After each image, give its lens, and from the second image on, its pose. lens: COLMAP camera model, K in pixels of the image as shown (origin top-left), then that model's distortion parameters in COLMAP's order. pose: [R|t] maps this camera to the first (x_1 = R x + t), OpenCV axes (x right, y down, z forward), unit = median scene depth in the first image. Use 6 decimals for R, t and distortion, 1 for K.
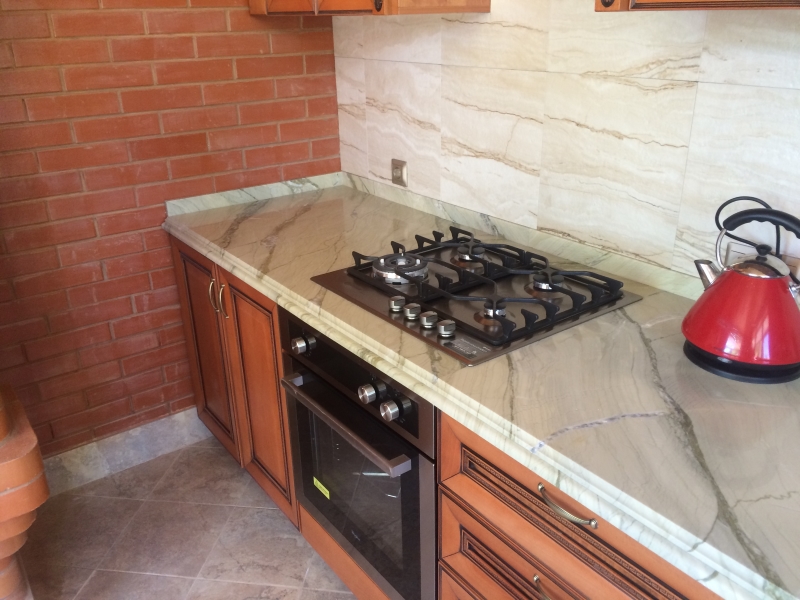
lens RADIAL K [[686.4, 0, 399.1], [0, 686.4, 300.2], [0, 0, 1]] dist [0.083607, -0.118327]
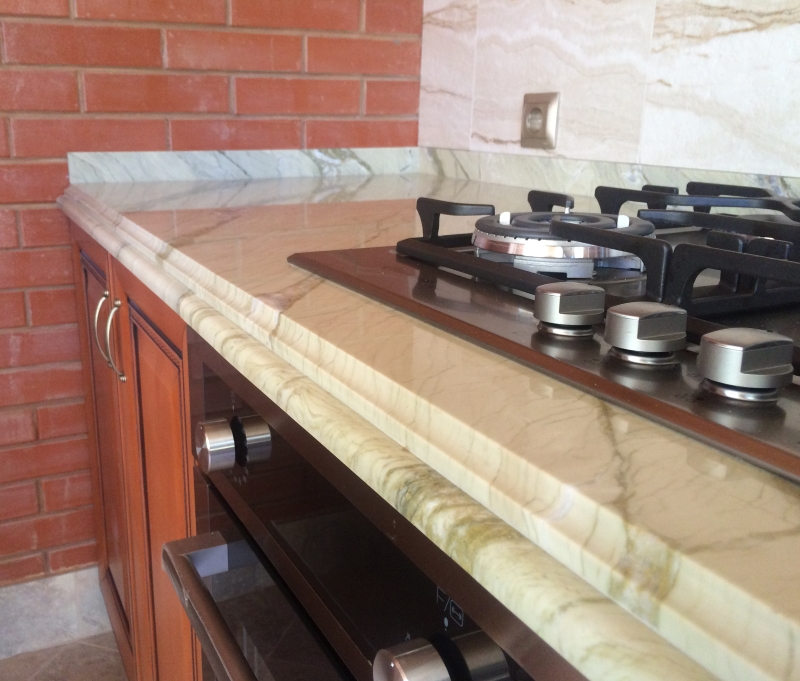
lens RADIAL K [[801.0, 0, 341.4], [0, 801.0, 342.9], [0, 0, 1]] dist [0.033337, 0.000000]
pose [[0.980034, 0.082548, -0.180884, -0.022270], [-0.103117, 0.988852, -0.107421, 0.041673], [0.170000, 0.123929, 0.977620, 0.509778]]
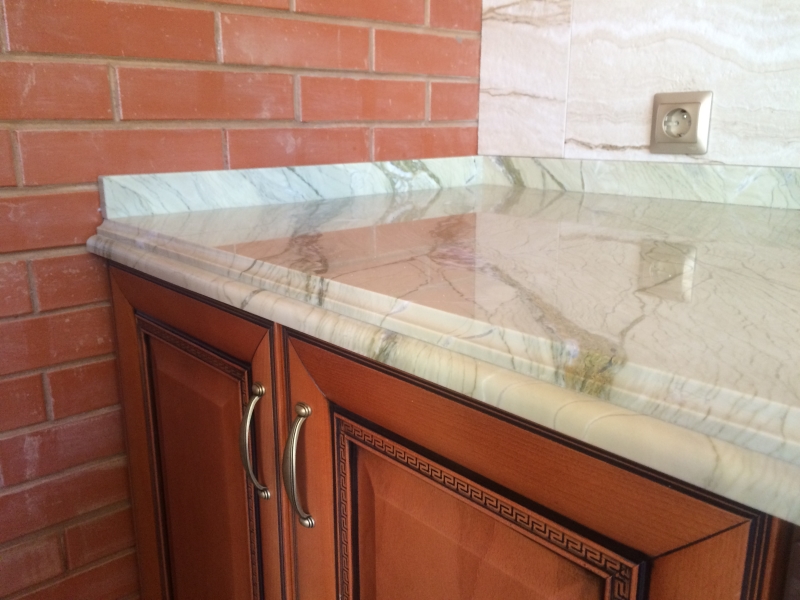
lens RADIAL K [[686.4, 0, 397.5], [0, 686.4, 299.1], [0, 0, 1]] dist [0.083607, -0.118327]
pose [[0.995571, -0.005915, 0.093824, -0.233357], [0.019797, 0.988830, -0.147725, -0.023088], [-0.091902, 0.148928, 0.984568, 0.684215]]
